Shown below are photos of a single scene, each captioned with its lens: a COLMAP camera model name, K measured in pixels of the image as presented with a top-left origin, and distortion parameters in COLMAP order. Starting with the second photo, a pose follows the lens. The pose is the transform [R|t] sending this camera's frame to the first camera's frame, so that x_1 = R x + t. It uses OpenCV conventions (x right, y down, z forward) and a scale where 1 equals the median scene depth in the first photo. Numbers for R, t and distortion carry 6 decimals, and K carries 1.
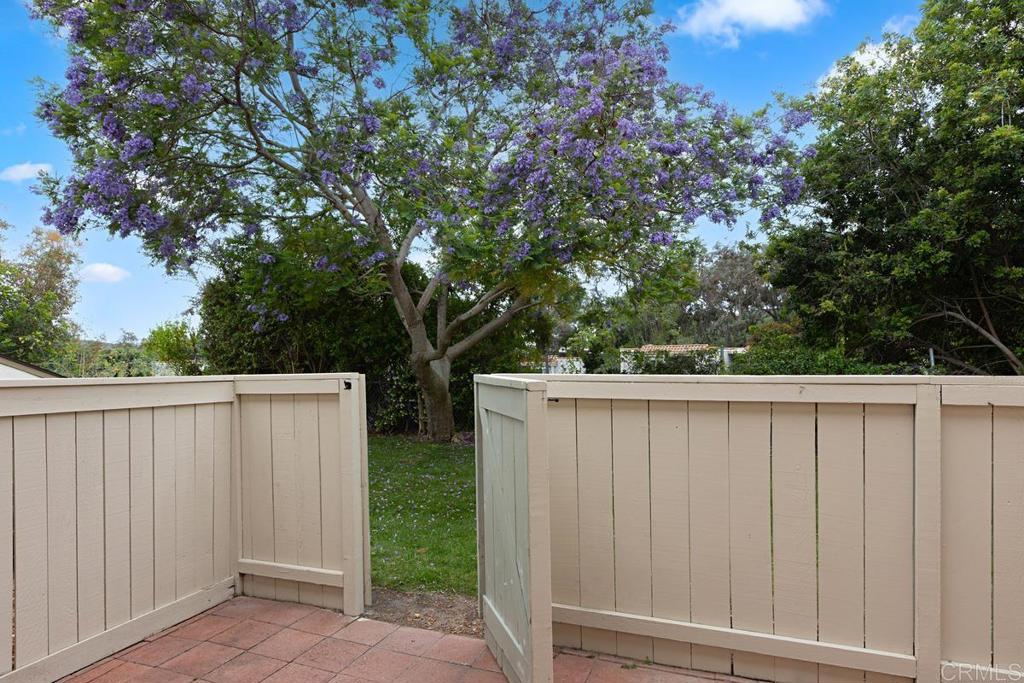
lens RADIAL K [[585.2, 0, 509.5], [0, 585.2, 369.5], [0, 0, 1]] dist [0.003770, -0.001250]
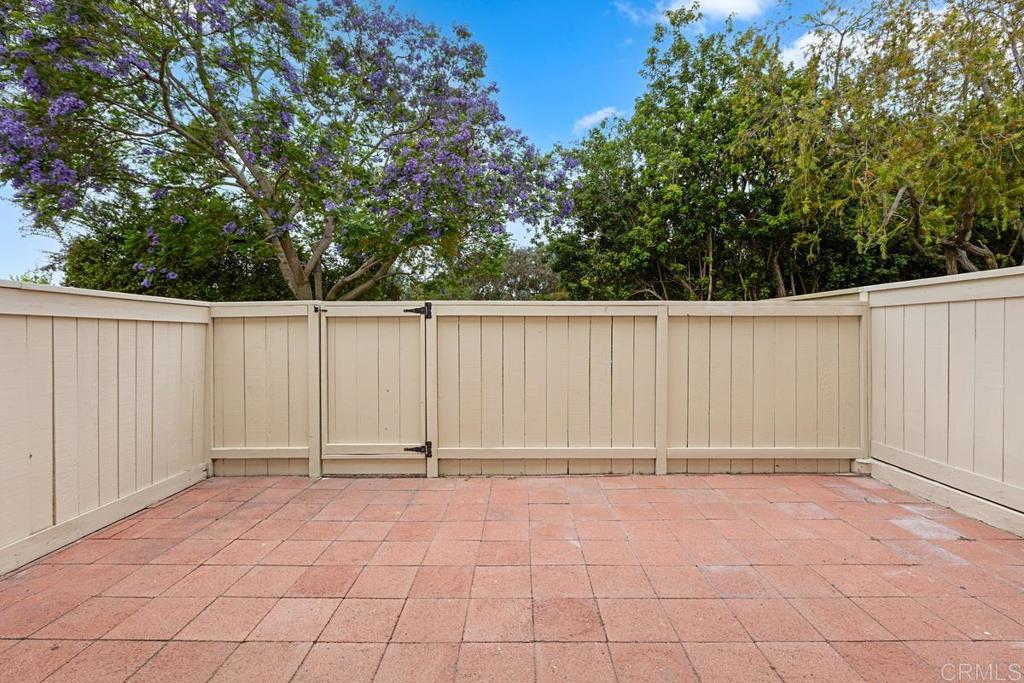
lens RADIAL K [[446.8, 0, 512.0], [0, 446.8, 341.5], [0, 0, 1]] dist [0.005772, -0.000161]
pose [[0.930804, -0.008999, 0.365408, -0.104759], [0.005691, 0.999933, 0.010130, 0.043549], [-0.365474, -0.007349, 0.930793, -0.073481]]
